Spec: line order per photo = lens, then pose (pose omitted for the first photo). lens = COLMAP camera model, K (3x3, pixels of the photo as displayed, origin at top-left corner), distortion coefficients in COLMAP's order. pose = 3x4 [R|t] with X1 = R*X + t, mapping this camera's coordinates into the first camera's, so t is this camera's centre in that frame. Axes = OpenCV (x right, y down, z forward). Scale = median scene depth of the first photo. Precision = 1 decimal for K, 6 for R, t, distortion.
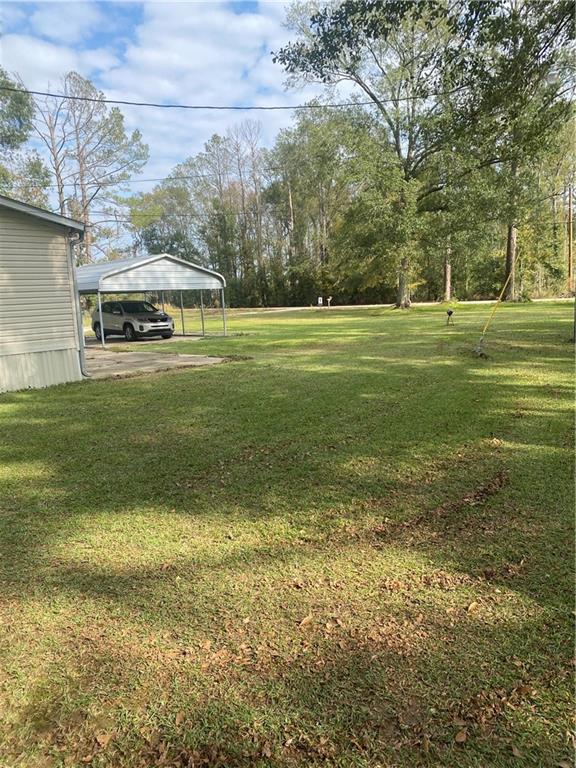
lens RADIAL K [[583.0, 0, 296.2], [0, 583.0, 379.0], [0, 0, 1]] dist [0.023380, -0.021370]
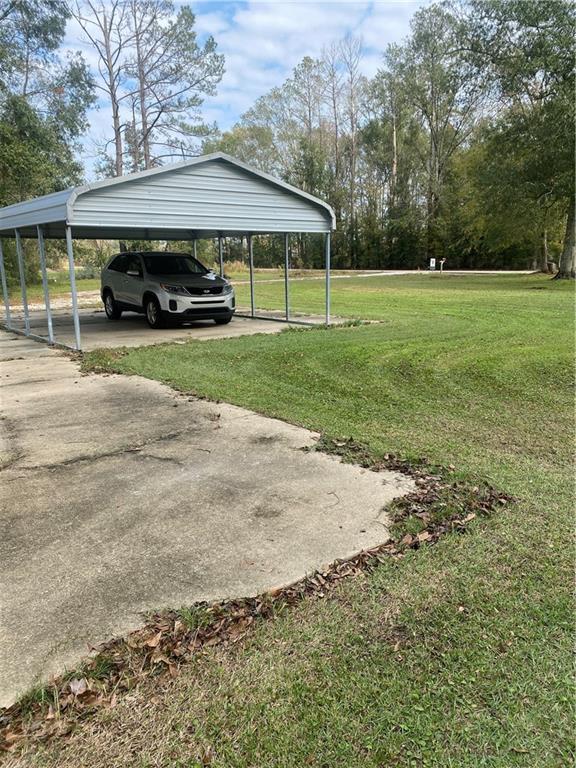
lens RADIAL K [[583.0, 0, 297.7], [0, 583.0, 381.3], [0, 0, 1]] dist [0.023380, -0.021370]
pose [[0.991155, 0.057540, -0.119589, -0.035603], [-0.049057, 0.996146, 0.072706, -0.025659], [0.123311, -0.066196, 0.990158, 0.200693]]
